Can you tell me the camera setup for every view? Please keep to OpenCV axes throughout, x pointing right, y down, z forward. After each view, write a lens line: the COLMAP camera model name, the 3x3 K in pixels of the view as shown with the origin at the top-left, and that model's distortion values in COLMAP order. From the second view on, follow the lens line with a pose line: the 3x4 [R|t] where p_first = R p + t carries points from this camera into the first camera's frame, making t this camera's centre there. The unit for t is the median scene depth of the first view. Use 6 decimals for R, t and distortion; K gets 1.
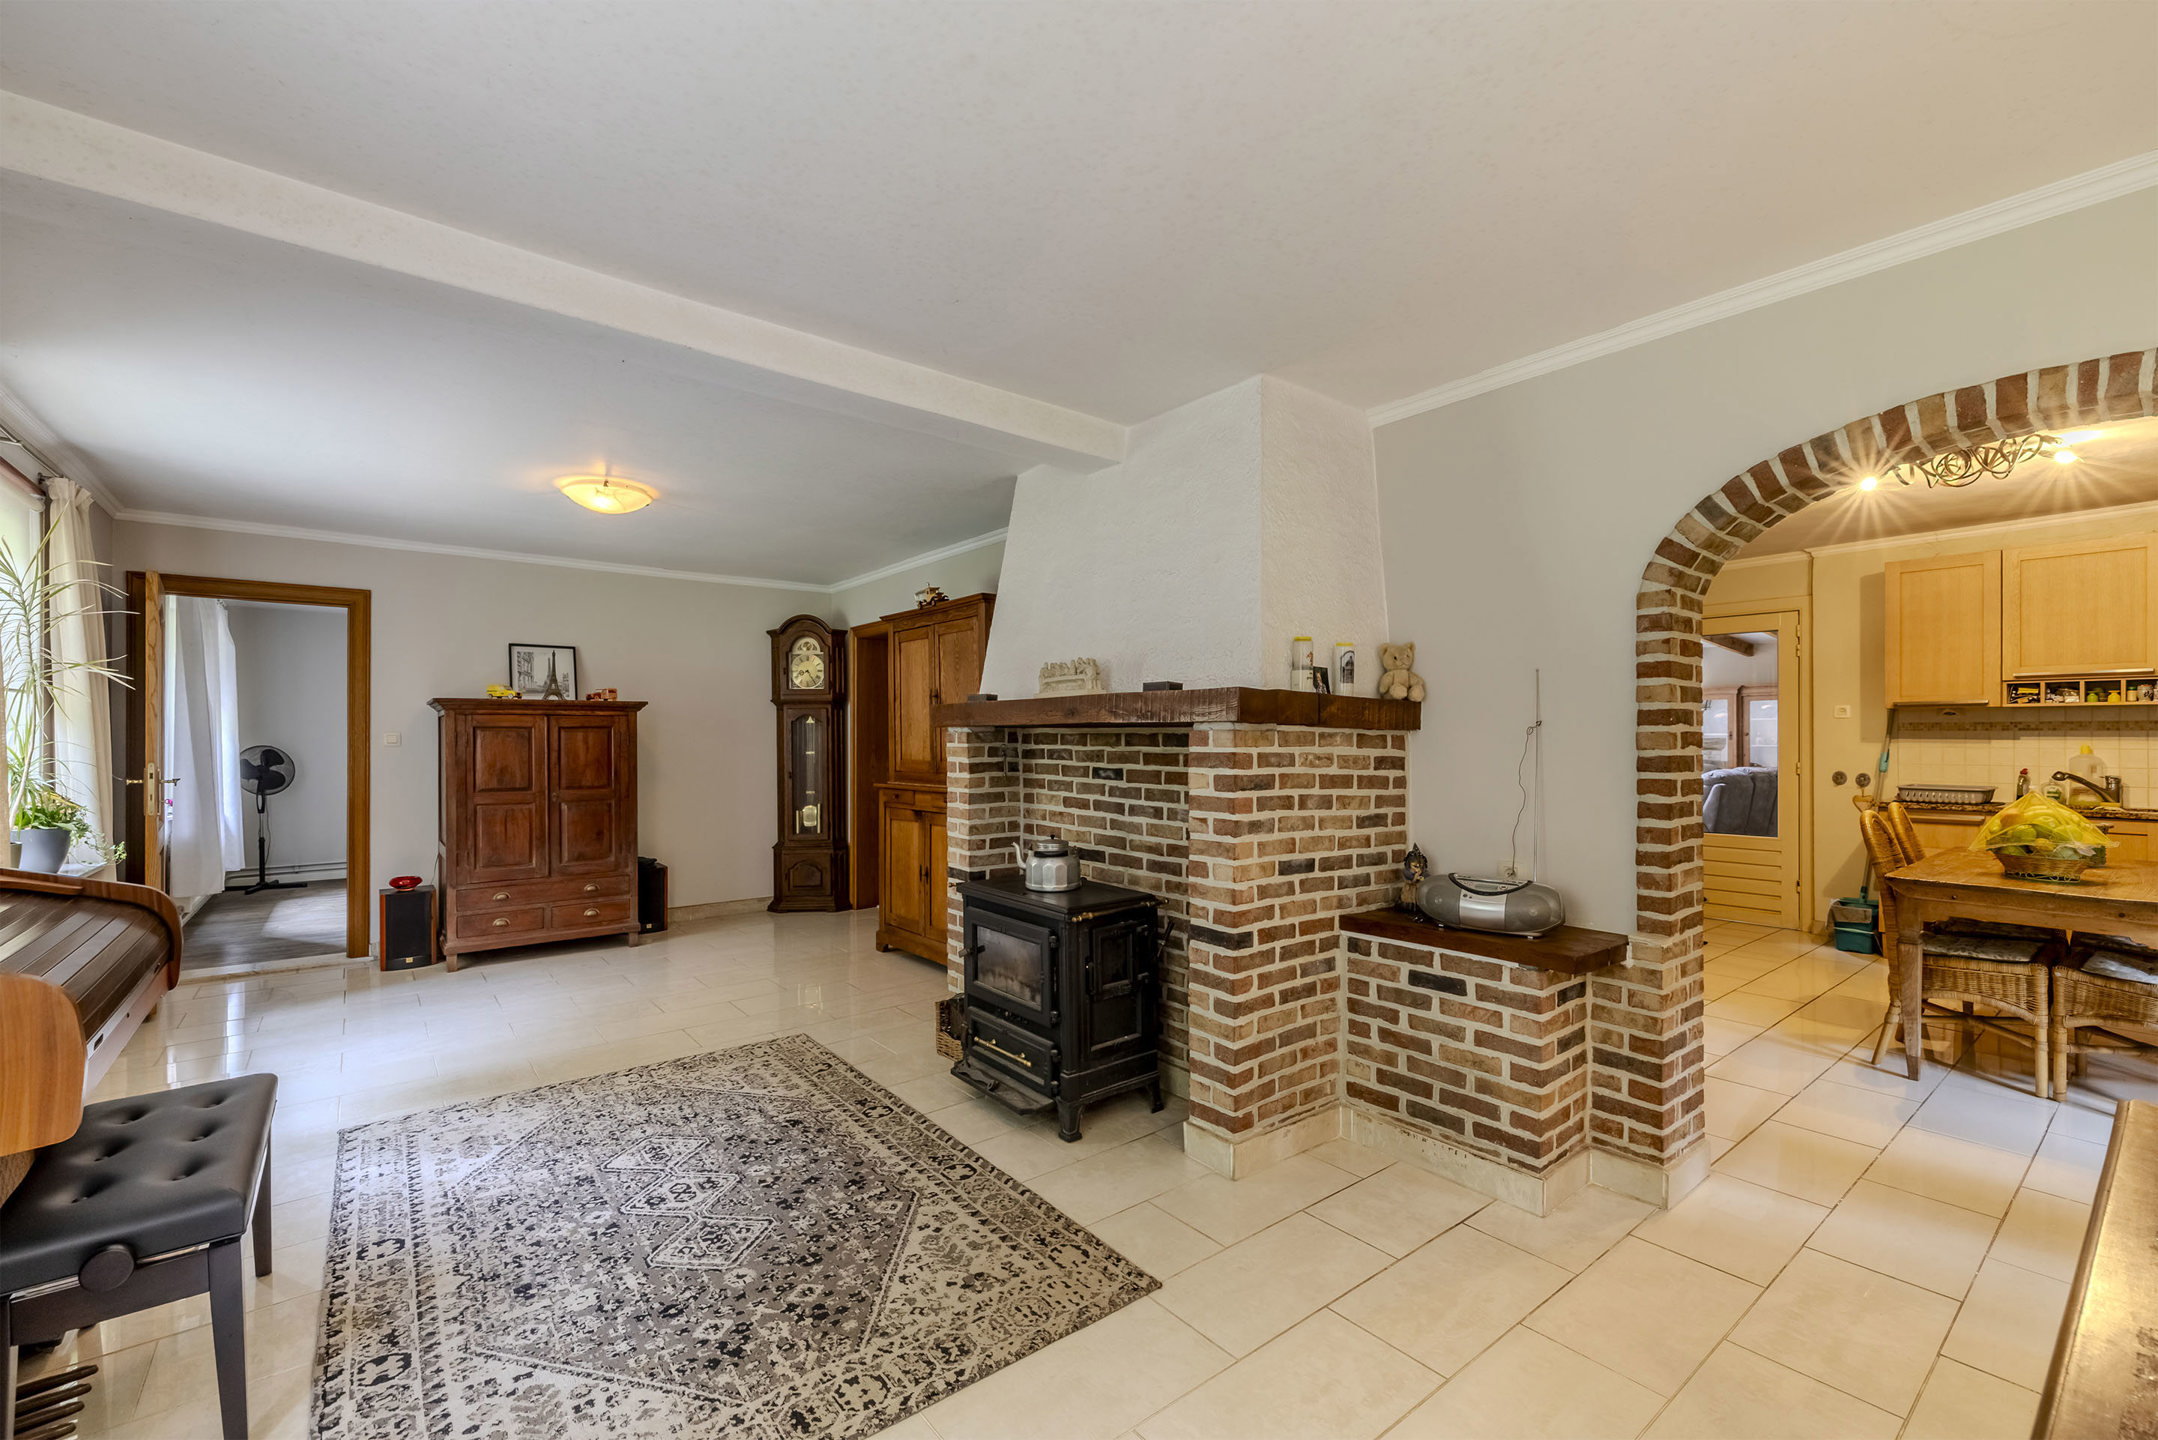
lens RADIAL K [[902.6, 0, 1062.0], [0, 902.6, 735.9], [0, 0, 1]] dist [0.003148, -0.000428]
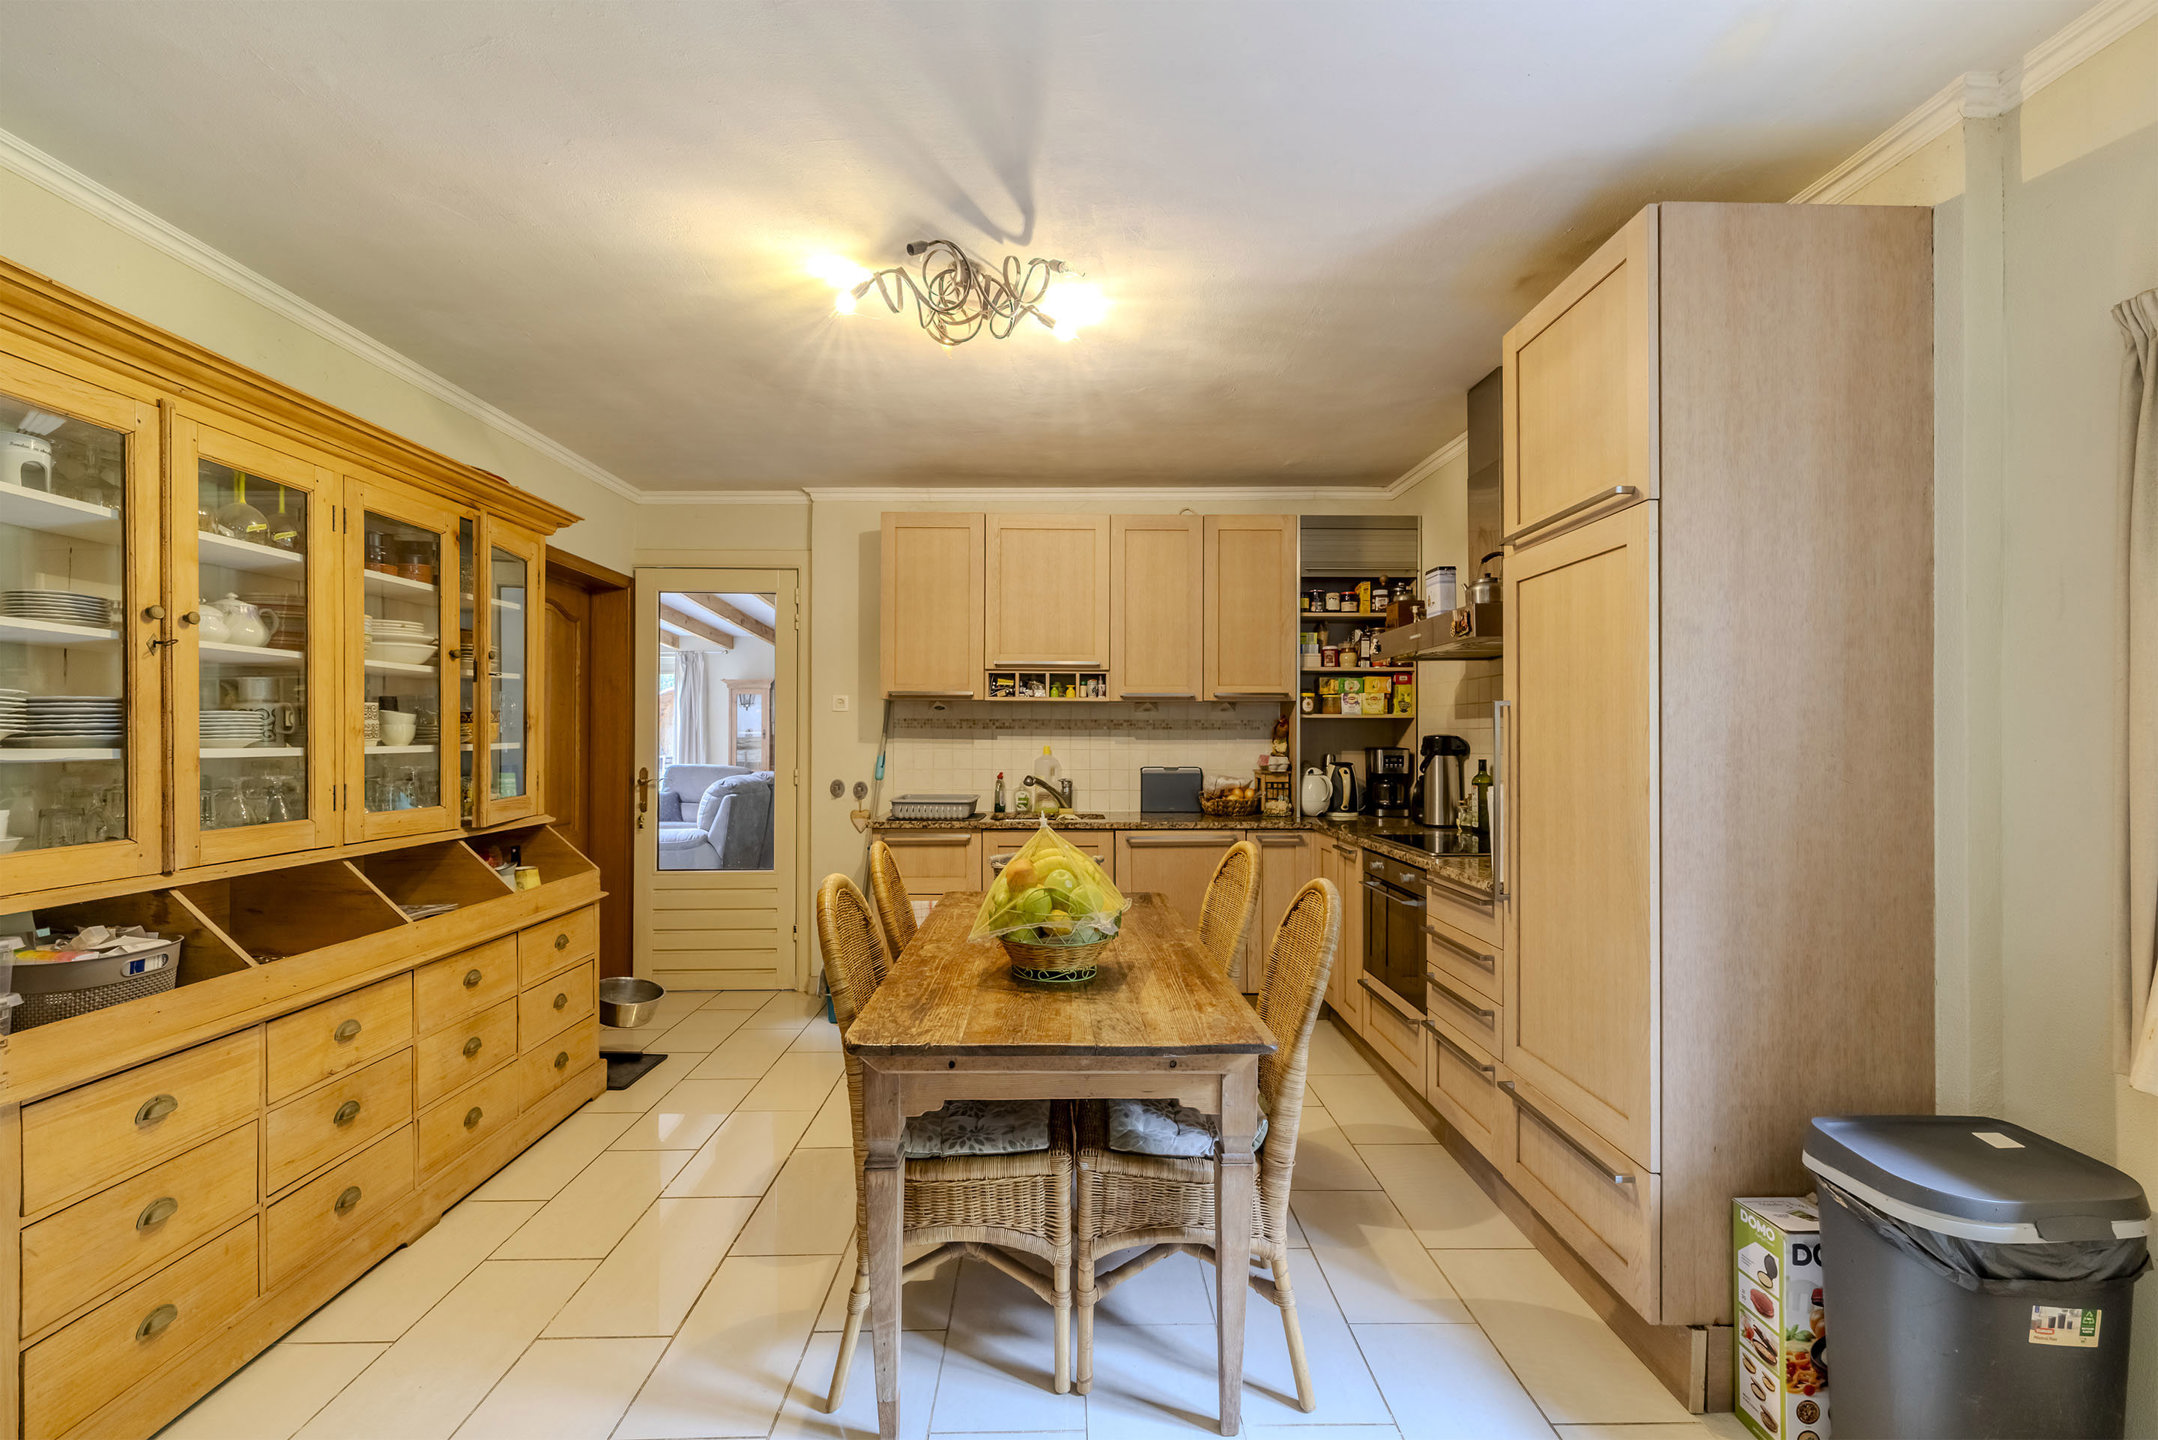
lens RADIAL K [[902.6, 0, 1073.1], [0, 902.6, 729.4], [0, 0, 1]] dist [0.003148, -0.000428]
pose [[0.600135, 0.008191, 0.799857, 0.425548], [-0.004077, 0.999966, -0.007182, 0.000520], [-0.799888, 0.001049, 0.600148, 0.439723]]
